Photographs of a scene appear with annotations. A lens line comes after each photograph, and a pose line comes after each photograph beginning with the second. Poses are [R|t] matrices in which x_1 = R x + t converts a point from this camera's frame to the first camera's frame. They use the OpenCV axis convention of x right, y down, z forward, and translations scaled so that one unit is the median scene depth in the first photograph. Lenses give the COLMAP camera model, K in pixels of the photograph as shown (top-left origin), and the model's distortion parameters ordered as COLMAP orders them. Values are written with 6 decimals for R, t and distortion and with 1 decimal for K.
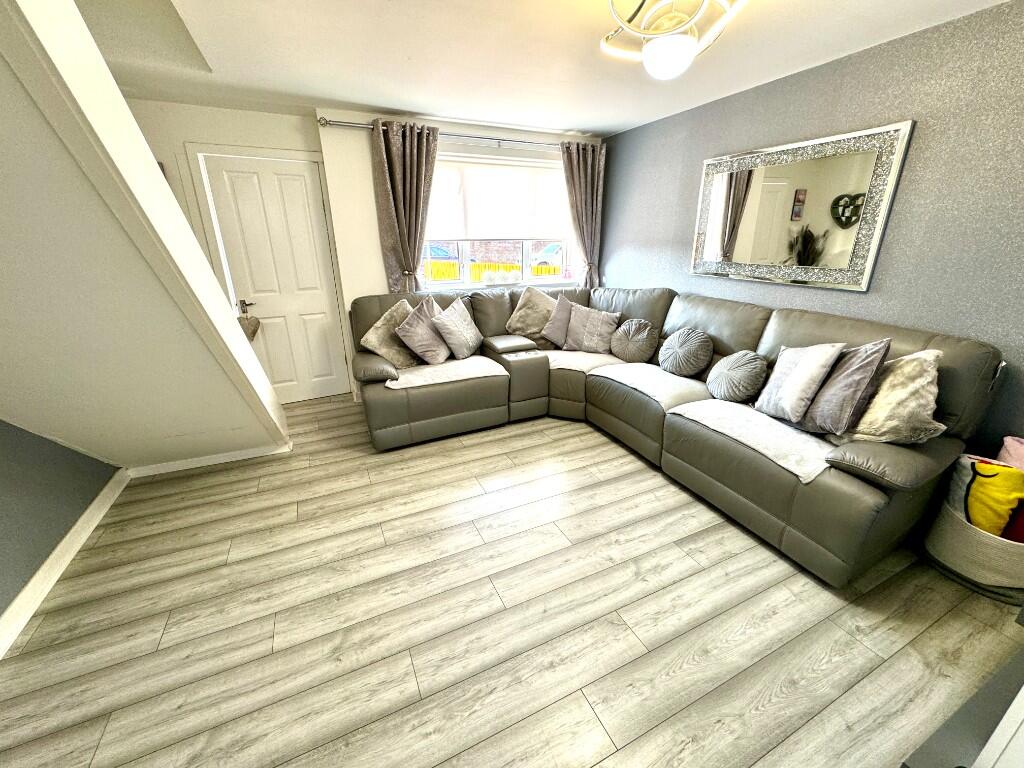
lens RADIAL K [[409.9, 0, 510.9], [0, 409.9, 383.2], [0, 0, 1]] dist [-0.001515, 0.000064]
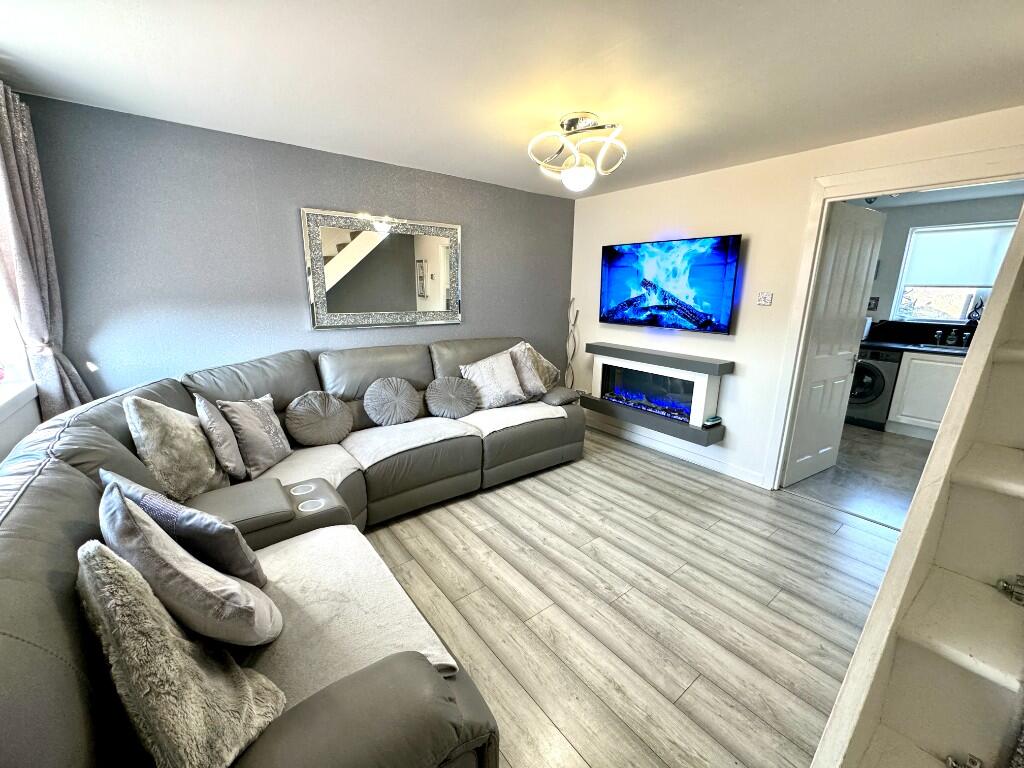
lens RADIAL K [[409.9, 0, 510.9], [0, 409.9, 383.2], [0, 0, 1]] dist [-0.001515, 0.000064]
pose [[-0.222335, -0.221397, 0.949500, -0.830085], [0.321445, 0.902778, 0.285772, -0.441636], [-0.920457, 0.368749, -0.129552, 1.206974]]
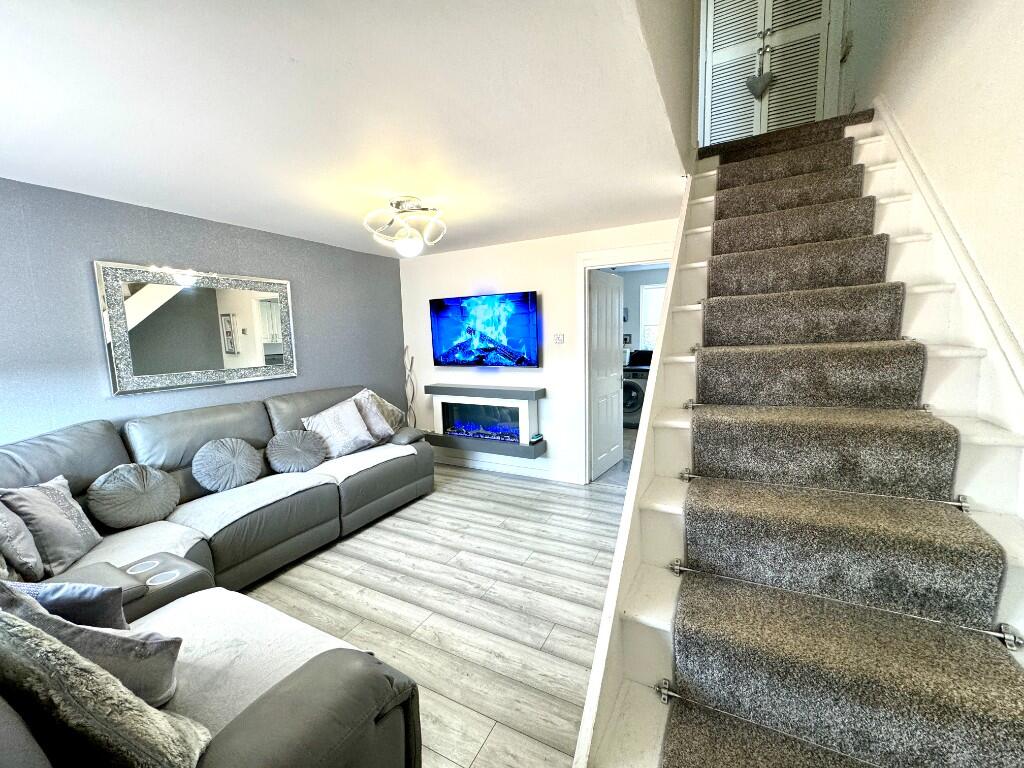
lens RADIAL K [[409.9, 0, 510.9], [0, 409.9, 383.2], [0, 0, 1]] dist [-0.001515, 0.000064]
pose [[-0.603508, -0.073347, 0.793976, -0.981581], [0.300958, 0.901152, 0.312008, -0.482388], [-0.738379, 0.427253, -0.521778, 1.329754]]
